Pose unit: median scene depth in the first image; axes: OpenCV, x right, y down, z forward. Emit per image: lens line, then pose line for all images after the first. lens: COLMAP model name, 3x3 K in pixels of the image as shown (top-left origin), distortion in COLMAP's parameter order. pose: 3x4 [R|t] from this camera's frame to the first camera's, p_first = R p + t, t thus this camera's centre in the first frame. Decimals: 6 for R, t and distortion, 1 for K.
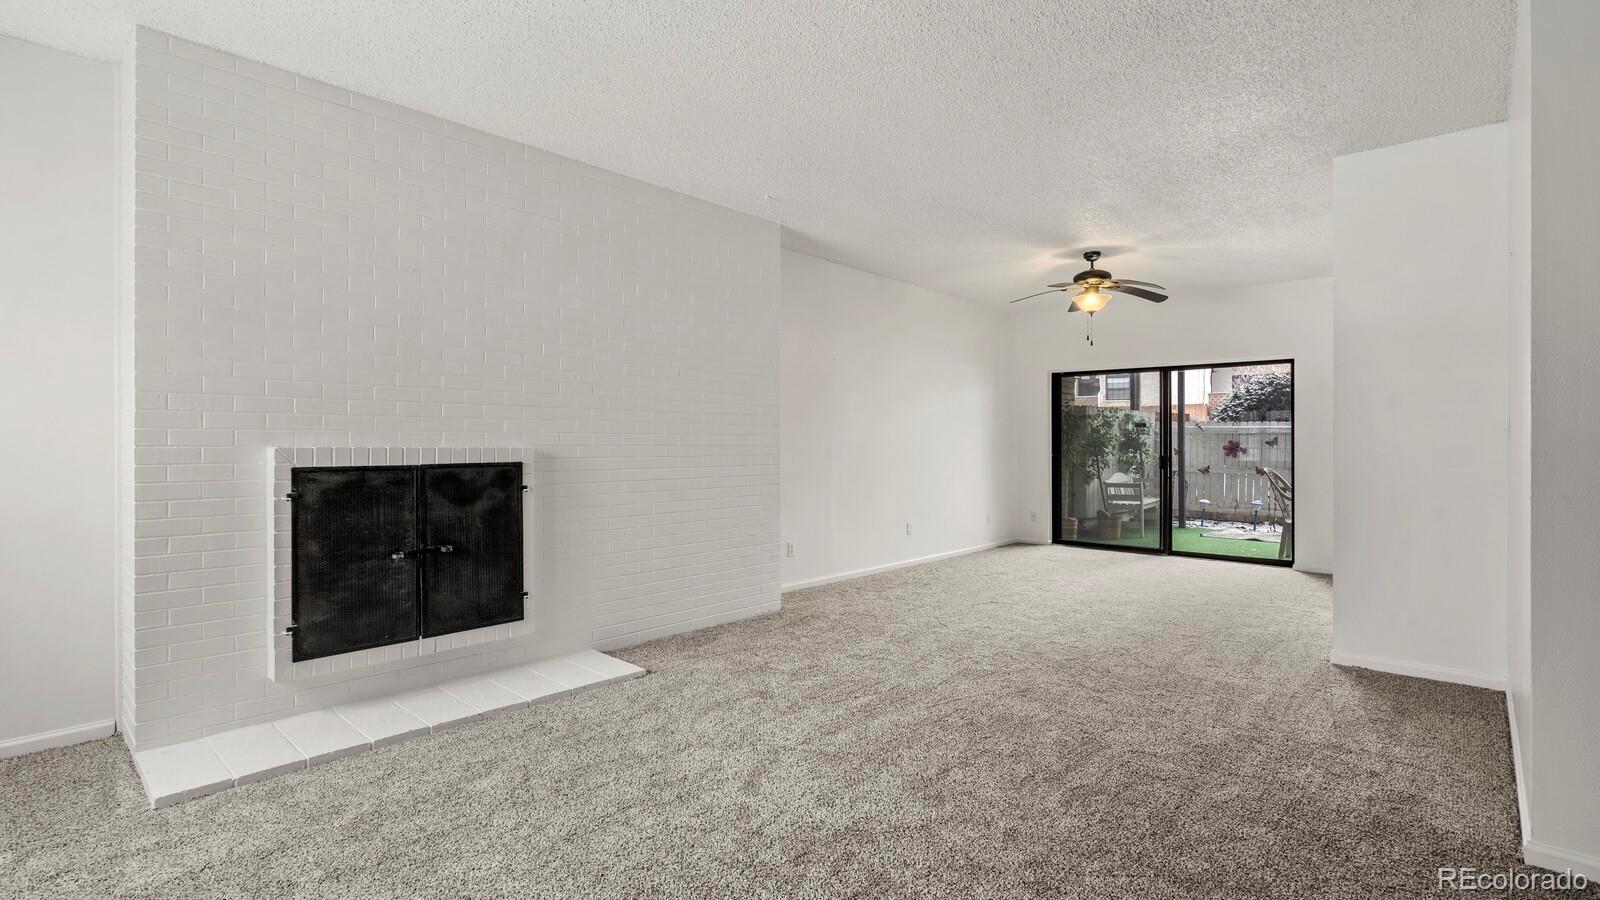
lens RADIAL K [[734.1, 0, 798.5], [0, 734.1, 442.6], [0, 0, 1]] dist [-0.000849, -0.000055]
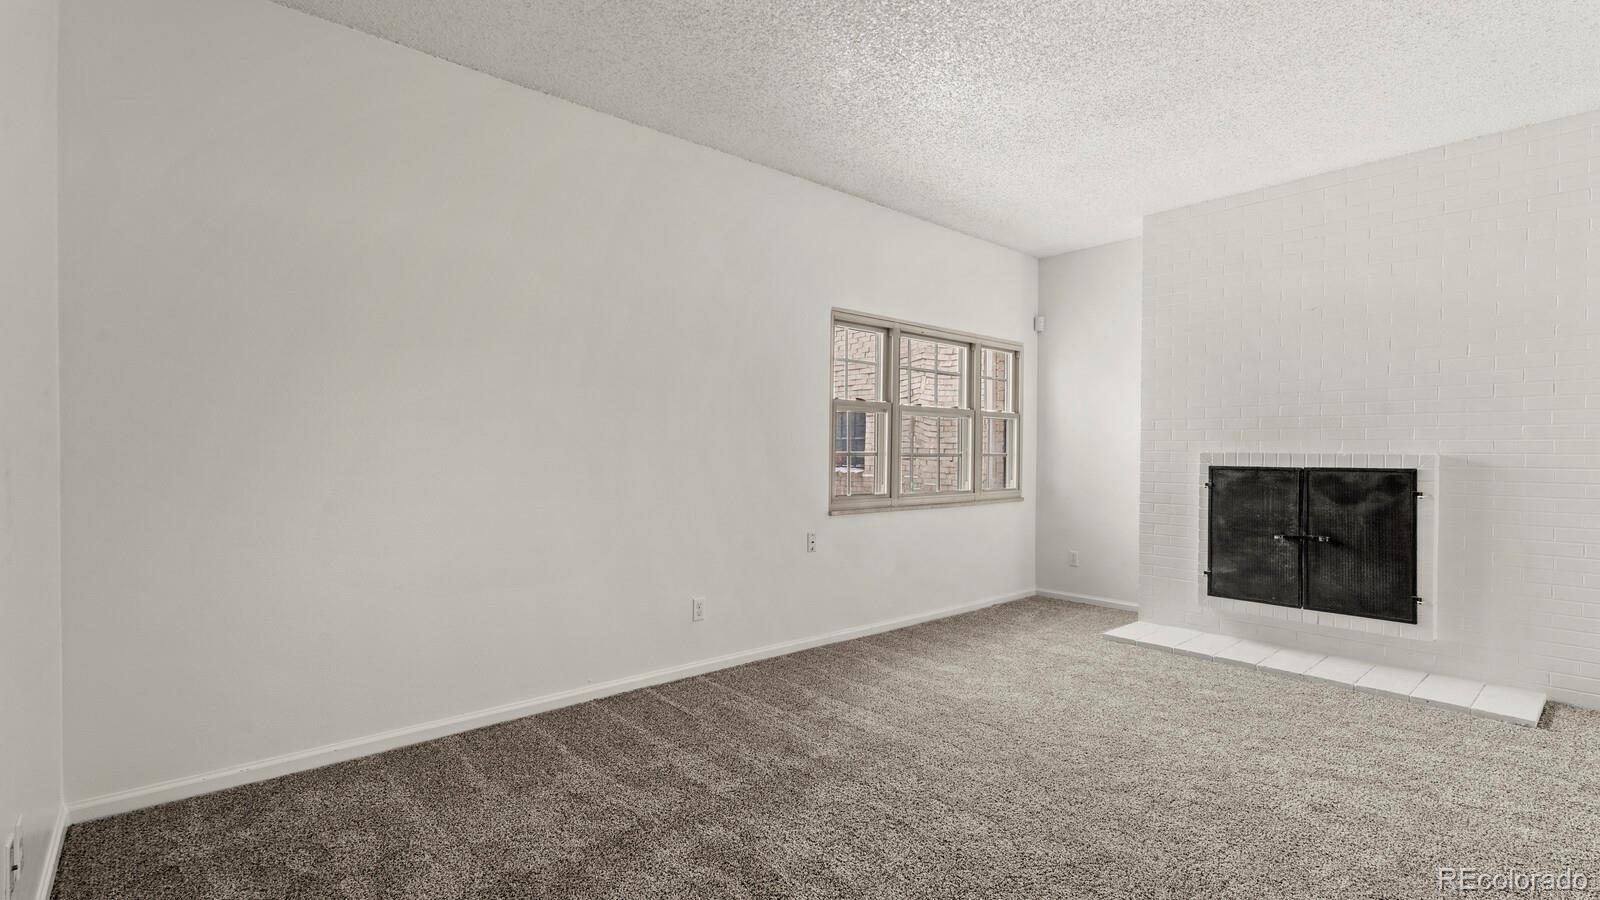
lens RADIAL K [[730.1, 0, 800.0], [0, 730.1, 450.0], [0, 0, 1]] dist [-0.001463, 0.000132]
pose [[-0.091435, 0.003323, -0.995806, 0.304597], [-0.001153, 0.999993, 0.003443, -0.000915], [0.995810, 0.001463, -0.091430, 0.104786]]
